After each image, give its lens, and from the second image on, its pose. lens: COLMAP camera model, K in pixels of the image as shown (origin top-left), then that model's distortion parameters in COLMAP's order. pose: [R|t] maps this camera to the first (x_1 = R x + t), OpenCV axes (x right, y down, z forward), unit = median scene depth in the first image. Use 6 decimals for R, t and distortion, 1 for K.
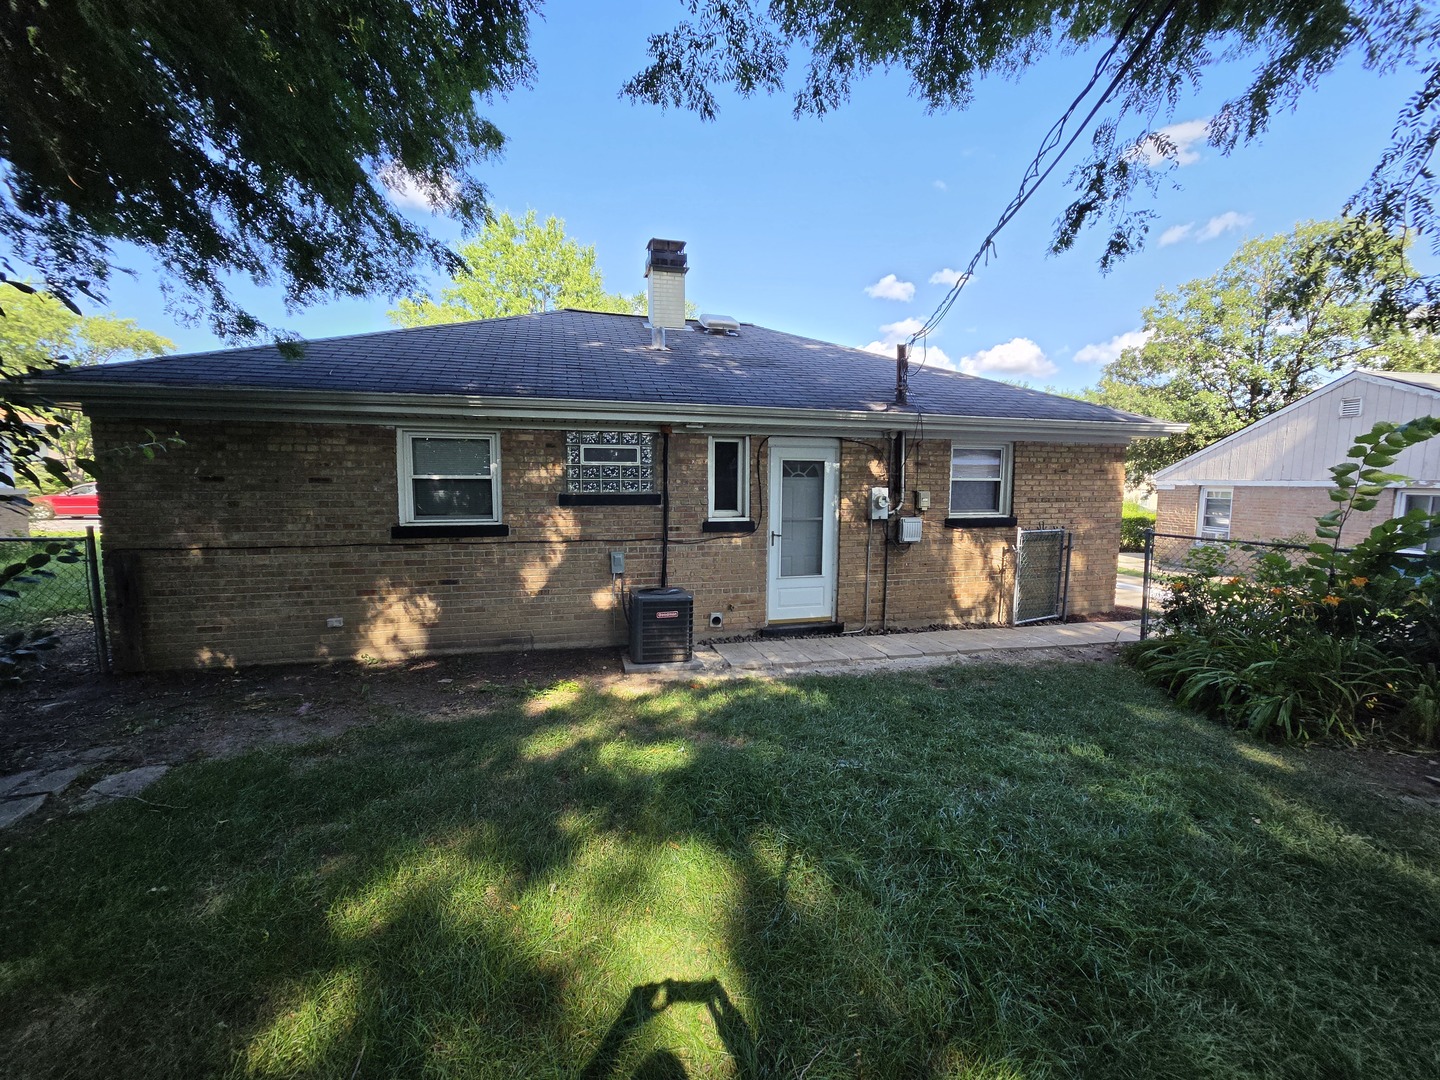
lens RADIAL K [[588.7, 0, 721.8], [0, 588.7, 544.9], [0, 0, 1]] dist [-0.002216, 0.000804]
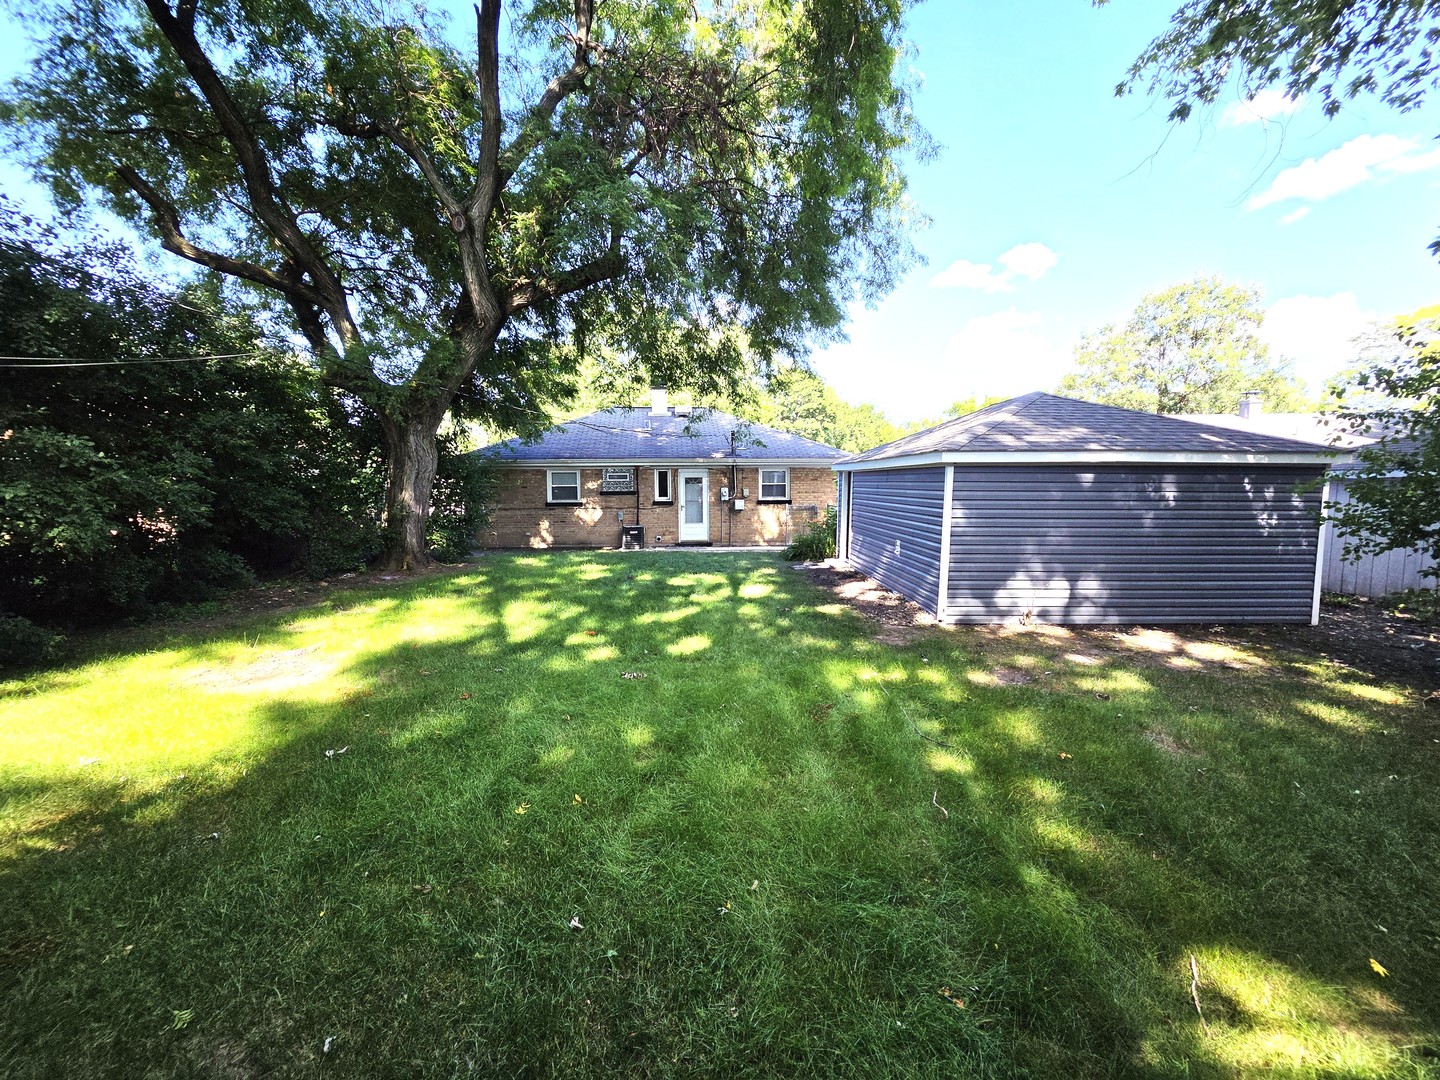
lens RADIAL K [[588.7, 0, 719.1], [0, 588.7, 535.9], [0, 0, 1]] dist [-0.002216, 0.000804]
pose [[0.987229, 0.002797, -0.159281, 0.669728], [-0.005480, 0.999850, -0.016406, 0.154704], [0.159211, 0.017070, 0.987097, -1.538917]]
